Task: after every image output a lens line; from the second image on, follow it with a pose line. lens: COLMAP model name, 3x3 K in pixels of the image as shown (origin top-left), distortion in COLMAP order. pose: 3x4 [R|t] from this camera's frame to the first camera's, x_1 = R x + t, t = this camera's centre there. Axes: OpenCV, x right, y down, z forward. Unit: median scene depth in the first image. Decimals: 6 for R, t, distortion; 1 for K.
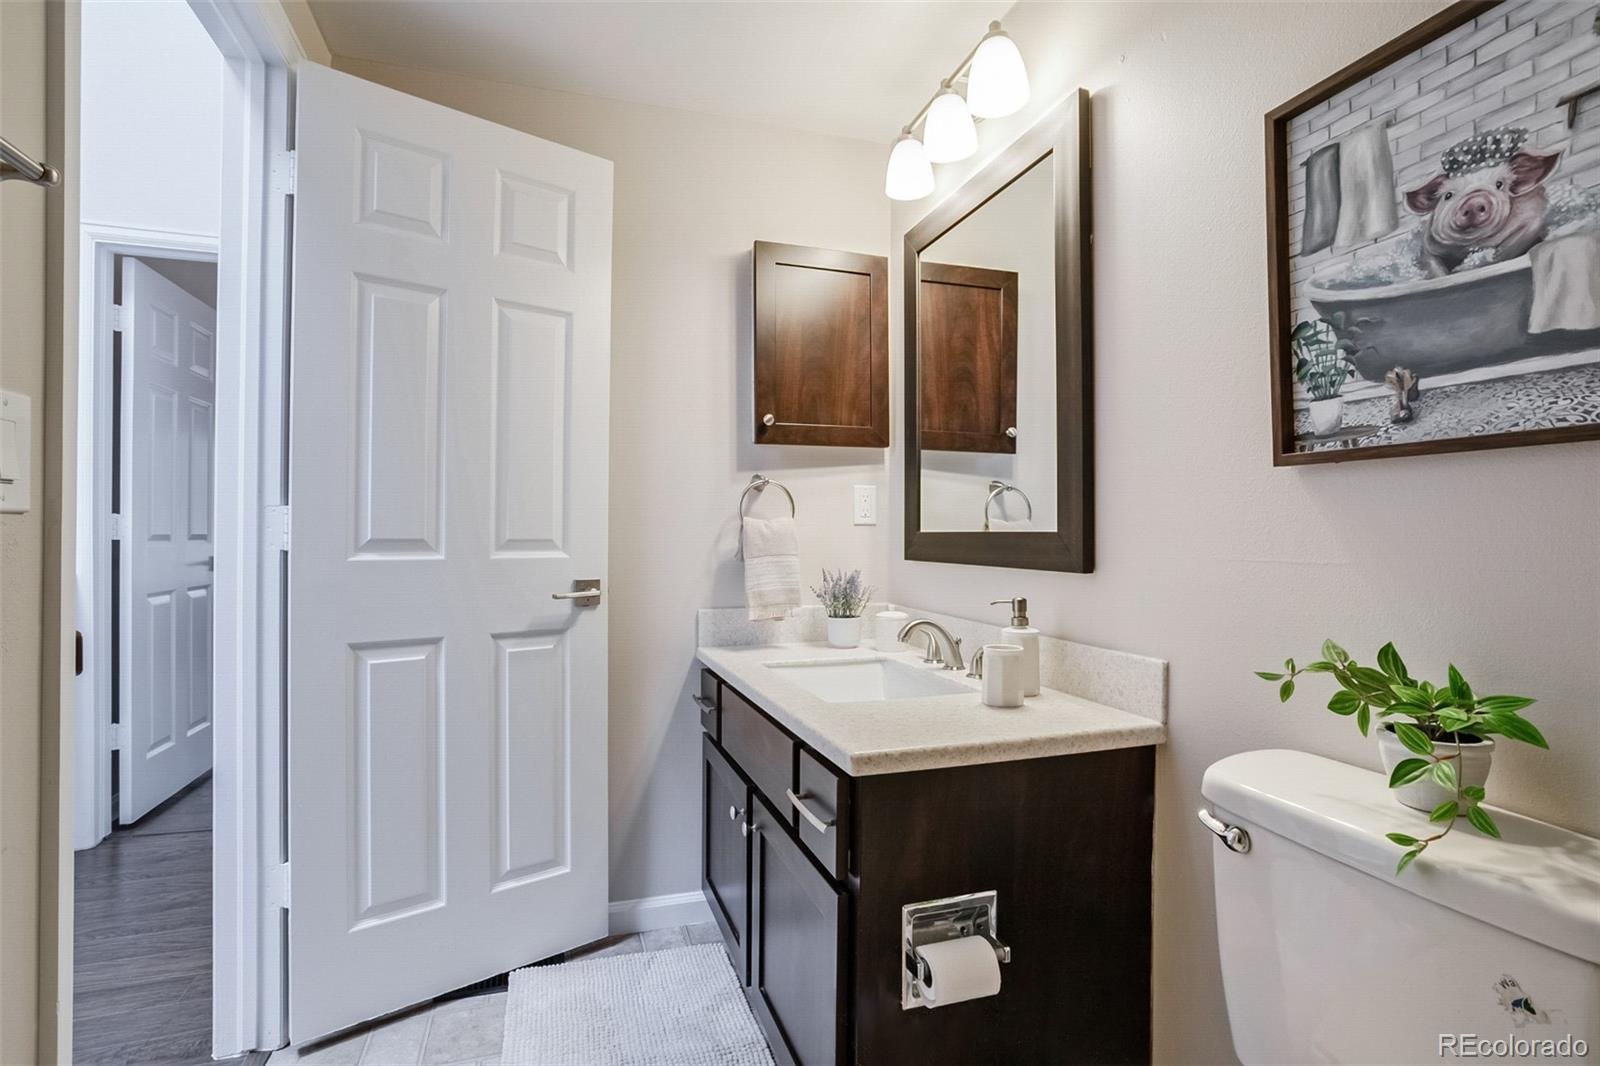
lens RADIAL K [[778.2, 0, 792.7], [0, 778.2, 532.1], [0, 0, 1]] dist [-0.070316, 0.041825]
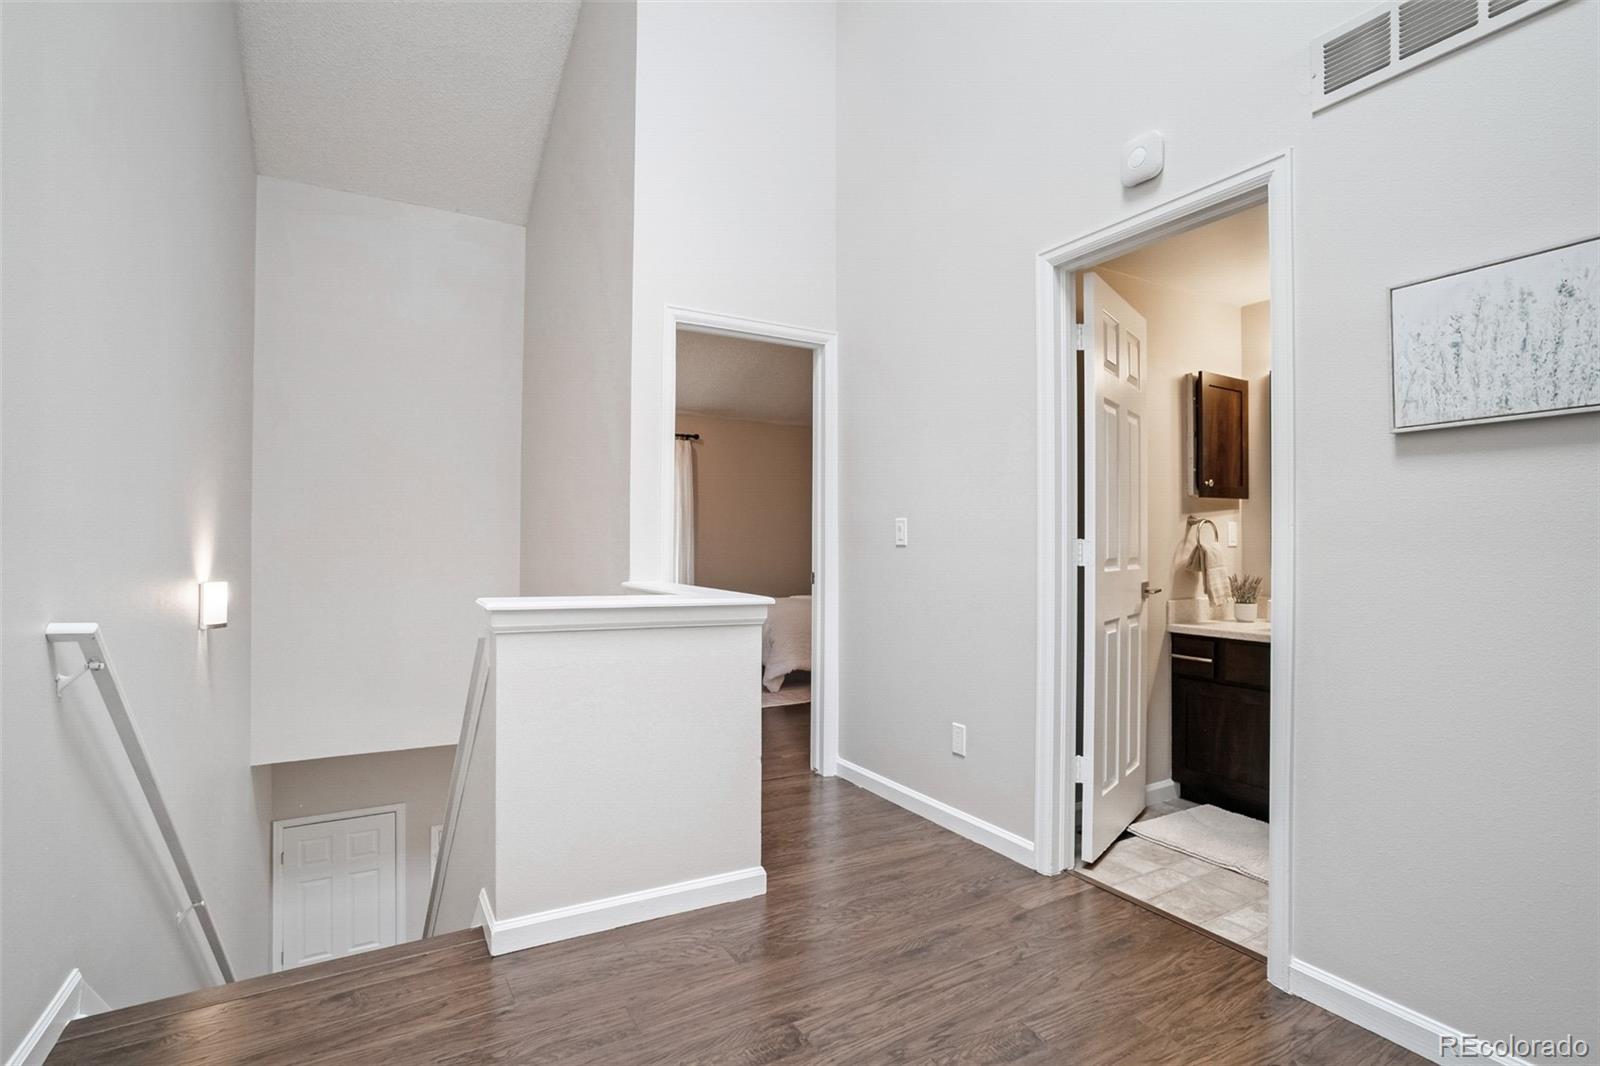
lens RADIAL K [[778.2, 0, 792.7], [0, 778.2, 532.1], [0, 0, 1]] dist [-0.070316, 0.041825]
pose [[0.979523, 0.007405, 0.201195, -2.673377], [-0.005805, 0.999947, -0.008544, -0.050189], [-0.201247, 0.007201, 0.979514, -0.853945]]
